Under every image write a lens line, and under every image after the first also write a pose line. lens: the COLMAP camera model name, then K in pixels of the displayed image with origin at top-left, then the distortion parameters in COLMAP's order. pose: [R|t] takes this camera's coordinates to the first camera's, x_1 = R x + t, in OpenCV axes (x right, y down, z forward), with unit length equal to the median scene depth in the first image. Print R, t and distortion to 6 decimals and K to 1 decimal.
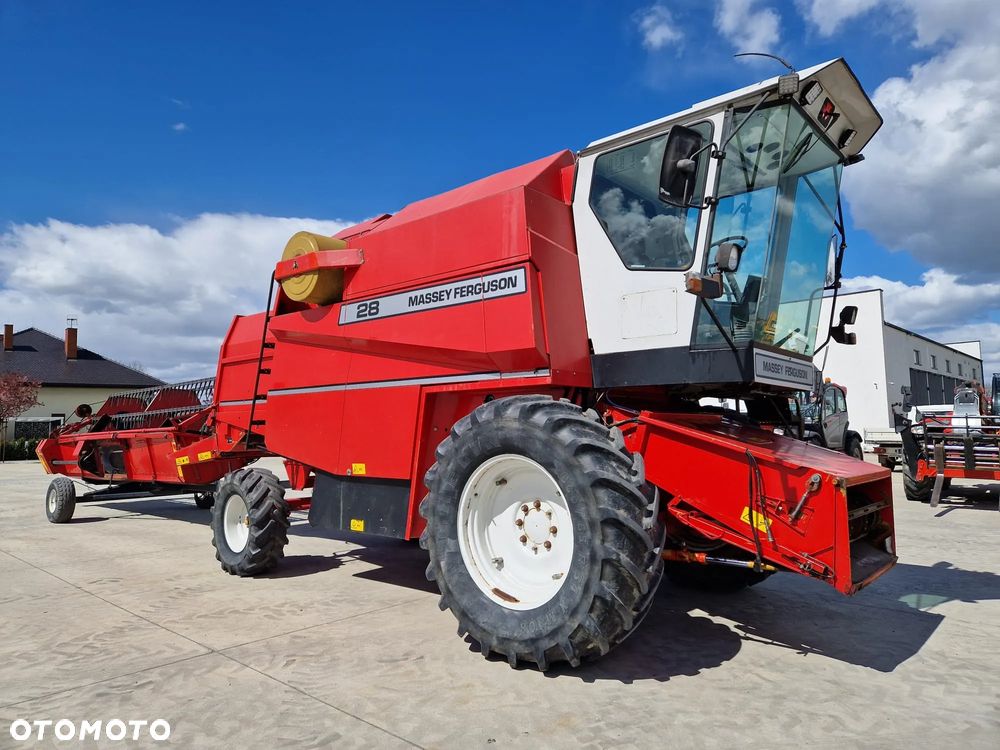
lens RADIAL K [[645.9, 0, 493.1], [0, 645.9, 373.2], [0, 0, 1]] dist [0.058293, -0.043120]
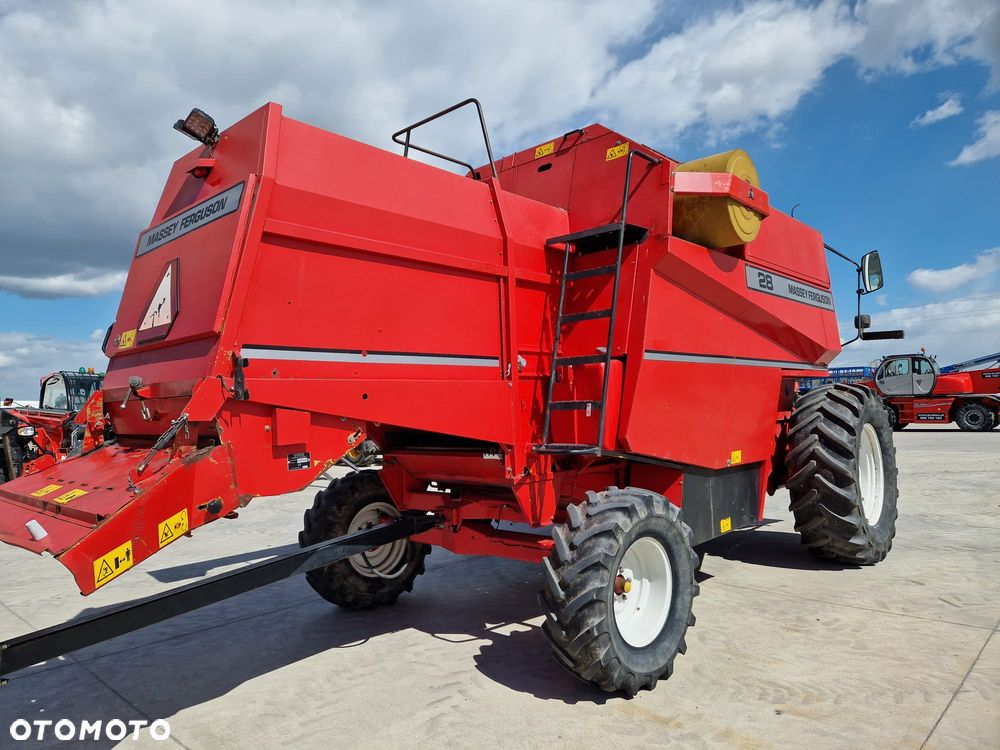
lens RADIAL K [[676.3, 0, 500.0], [0, 676.3, 375.0], [0, 0, 1]] dist [0.063095, -0.002790]
pose [[0.013914, 0.054297, 0.998428, -1.321753], [-0.053214, 0.997150, -0.053486, 0.122183], [-0.998486, -0.052386, 0.016764, 1.533000]]
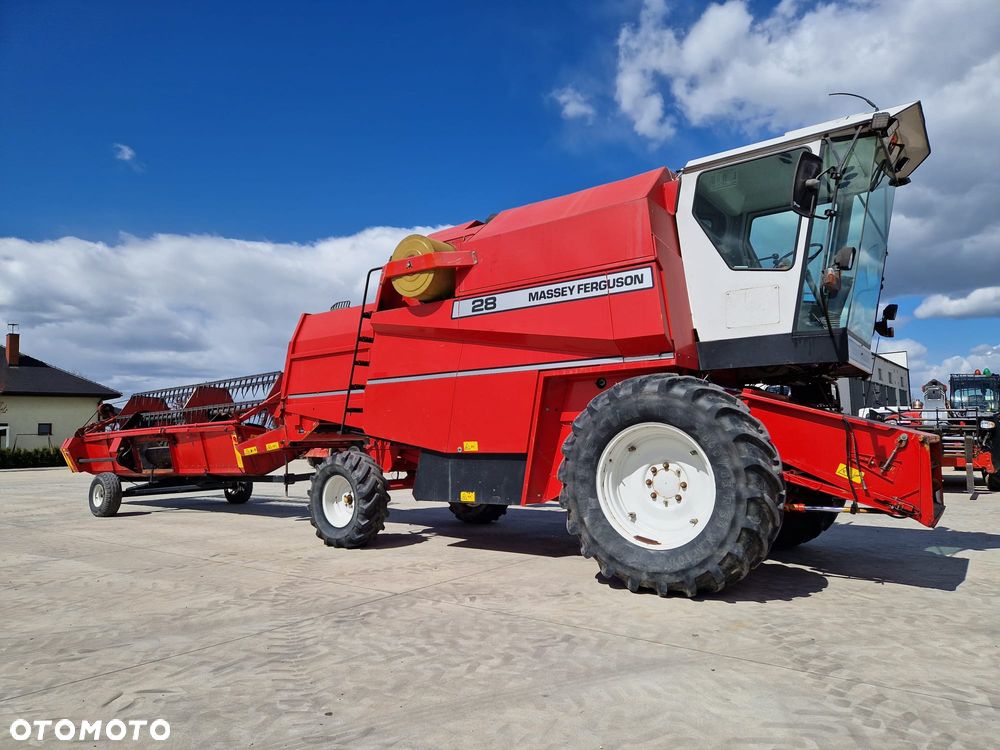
lens RADIAL K [[642.4, 0, 496.6], [0, 642.4, 382.9], [0, 0, 1]] dist [0.069318, -0.046322]
pose [[0.996035, -0.000475, 0.088965, -0.307279], [0.000585, 0.999999, -0.001206, 0.045566], [-0.088965, 0.001253, 0.996034, -0.137937]]
